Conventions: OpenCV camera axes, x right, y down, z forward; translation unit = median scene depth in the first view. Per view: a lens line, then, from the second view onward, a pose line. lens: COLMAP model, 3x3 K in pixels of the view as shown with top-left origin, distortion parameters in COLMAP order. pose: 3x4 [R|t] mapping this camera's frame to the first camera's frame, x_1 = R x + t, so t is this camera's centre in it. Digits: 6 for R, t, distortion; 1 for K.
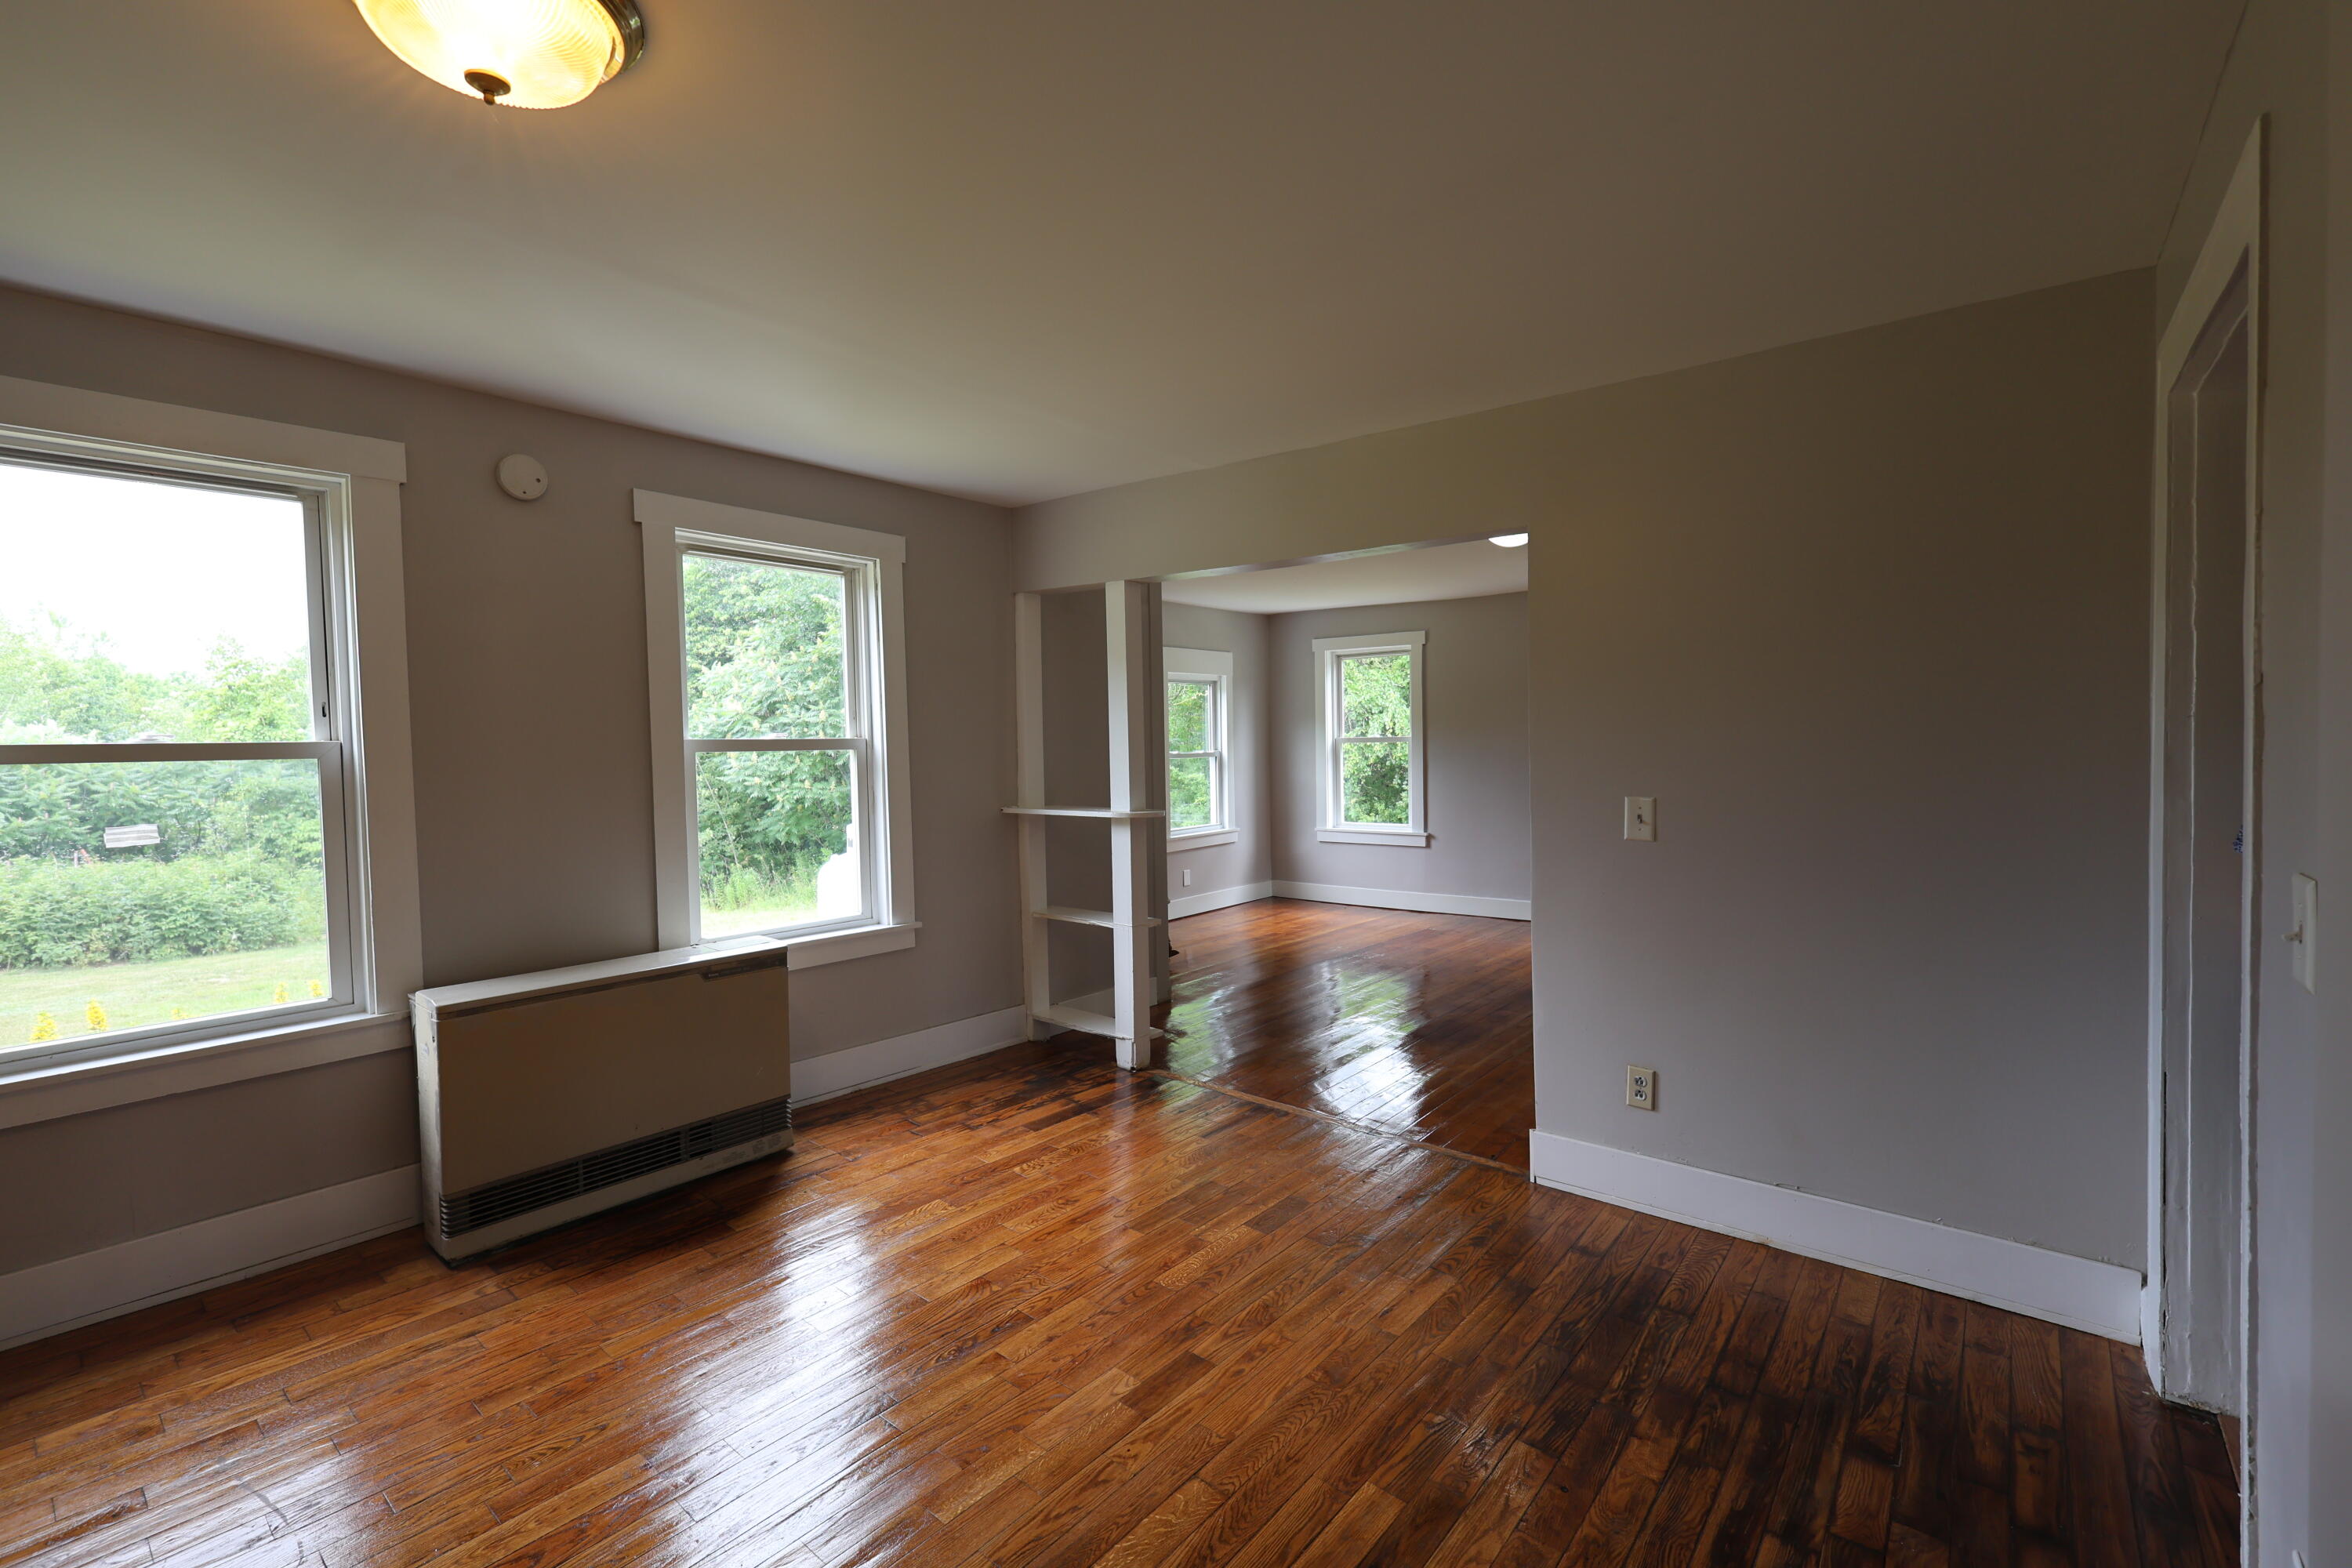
lens RADIAL K [[1017.4, 0, 1164.7], [0, 1017.4, 780.9], [0, 0, 1]] dist [0.003384, 0.000244]
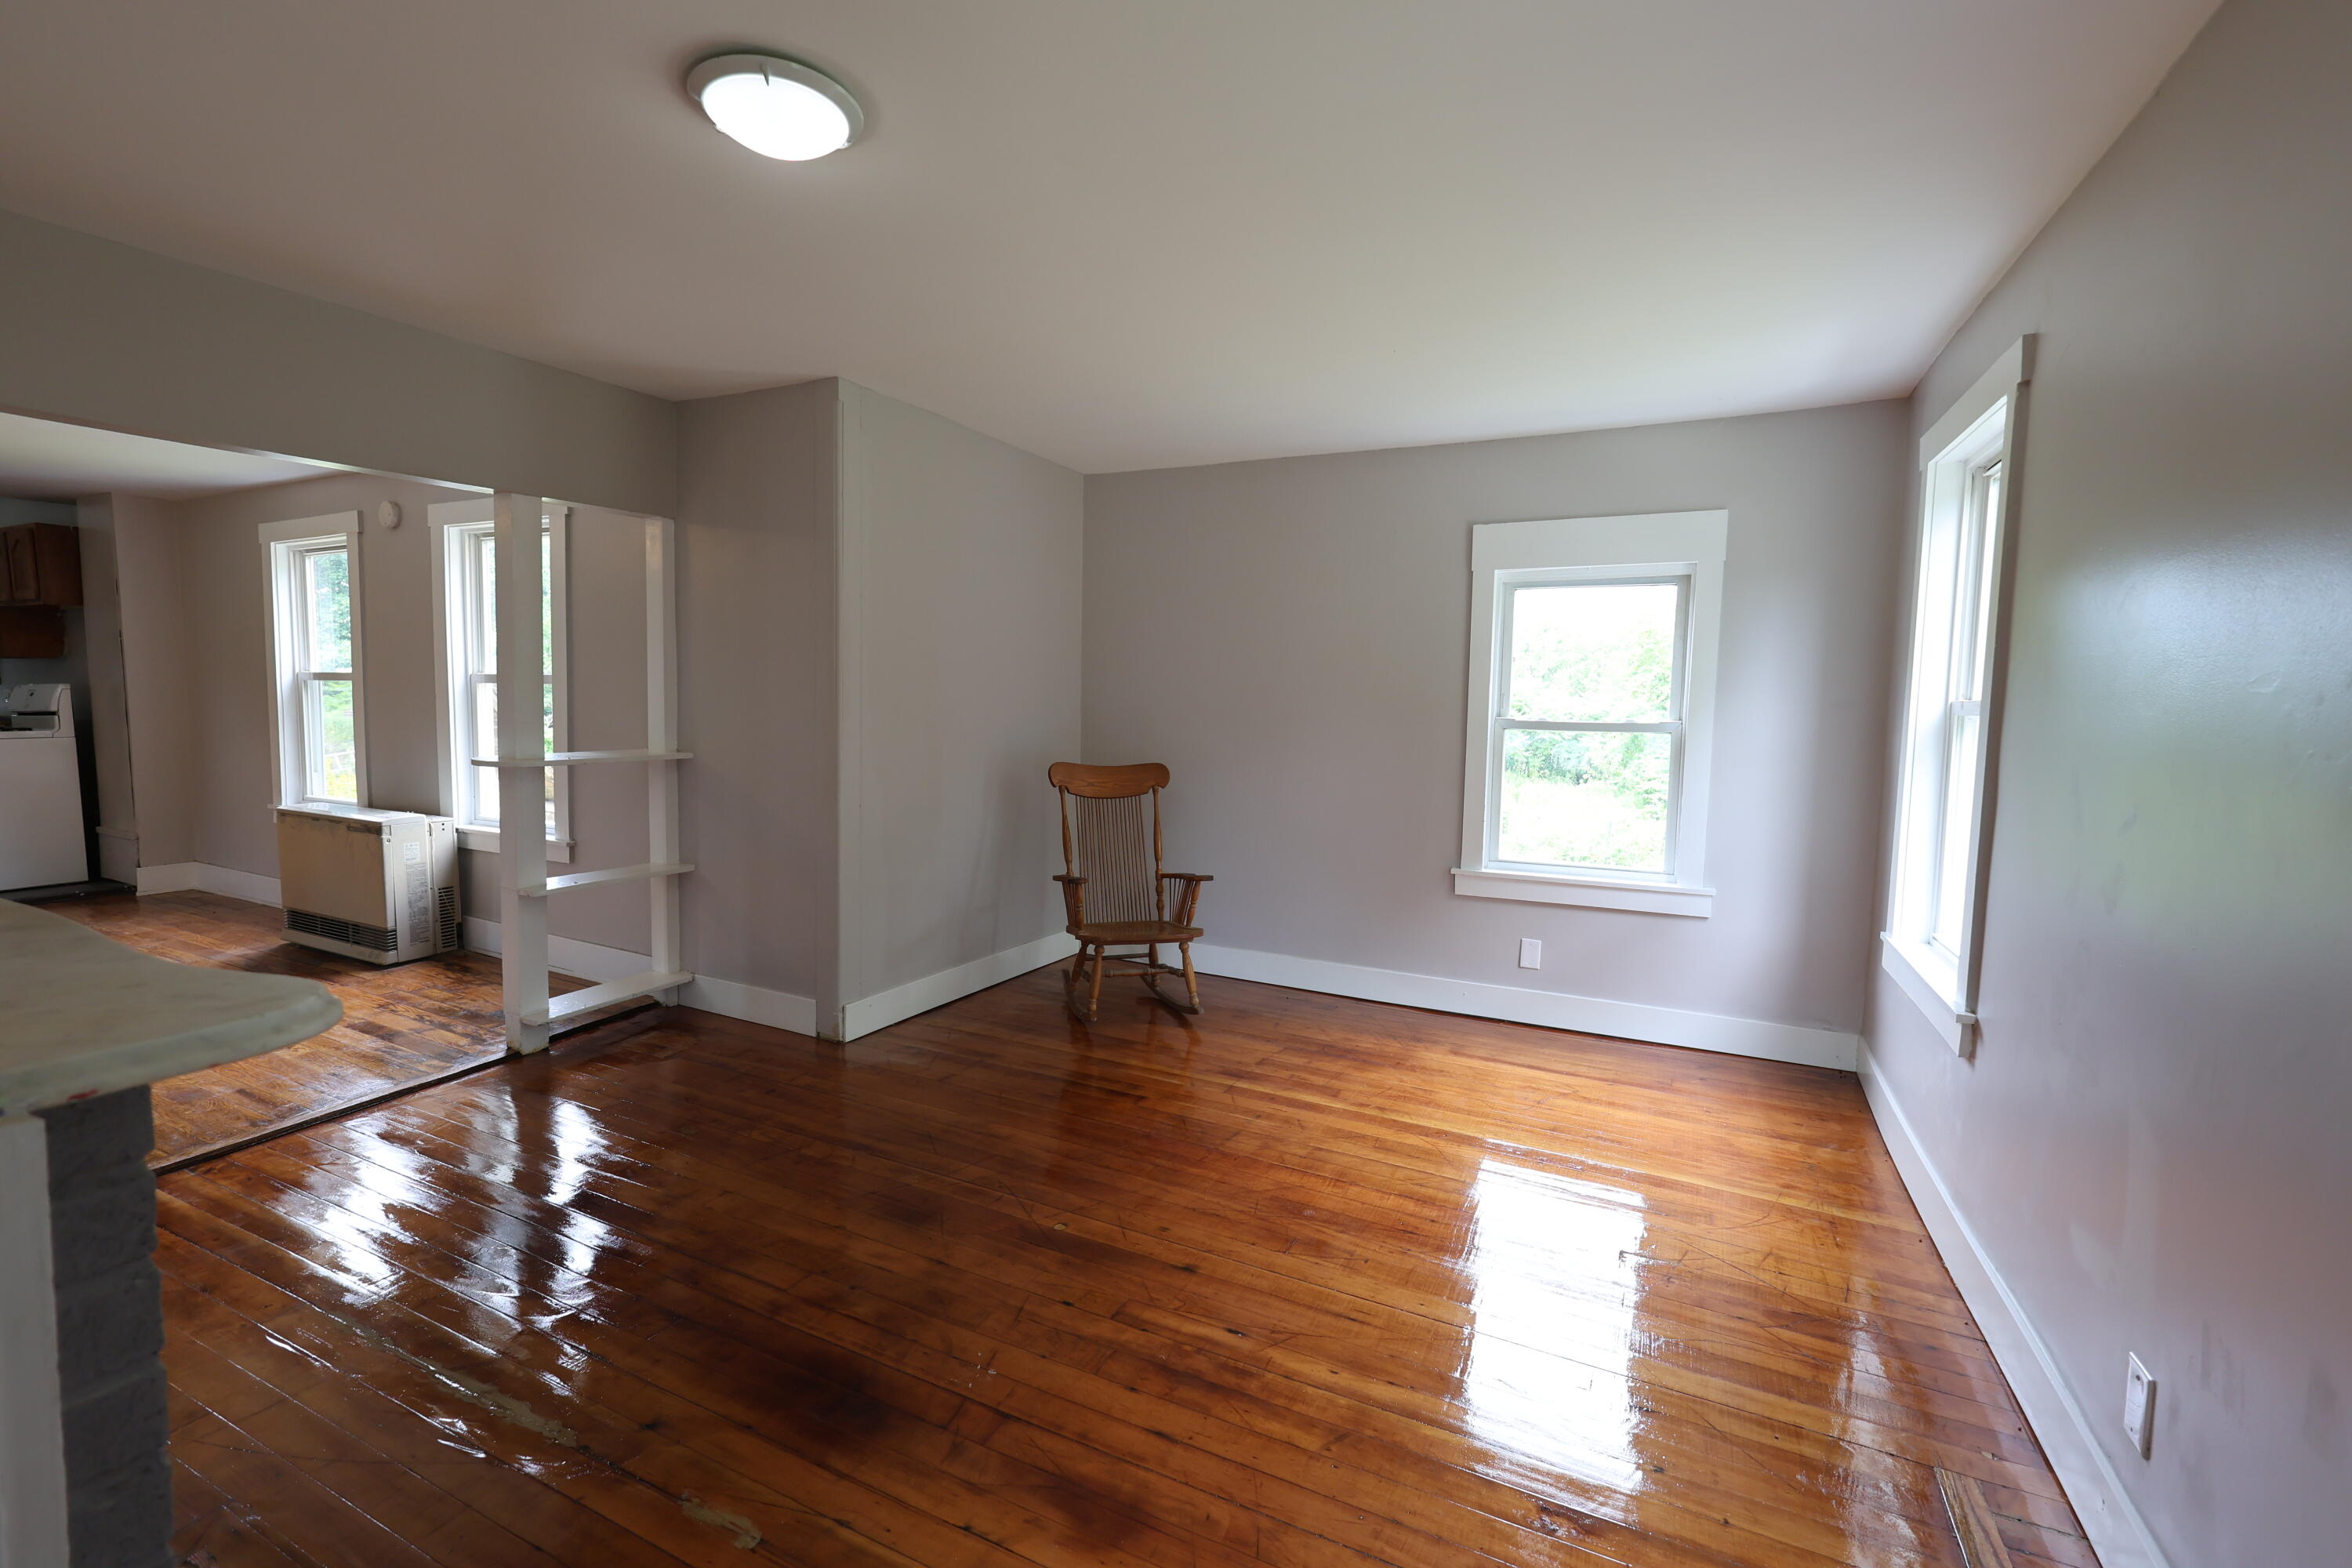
lens RADIAL K [[1017.4, 0, 1178.0], [0, 1017.4, 772.9], [0, 0, 1]] dist [0.003384, 0.000244]
pose [[0.235712, 0.093572, -0.967308, 0.490713], [-0.059673, 0.994869, 0.081697, -0.032020], [0.969989, 0.038465, 0.240086, 0.695275]]
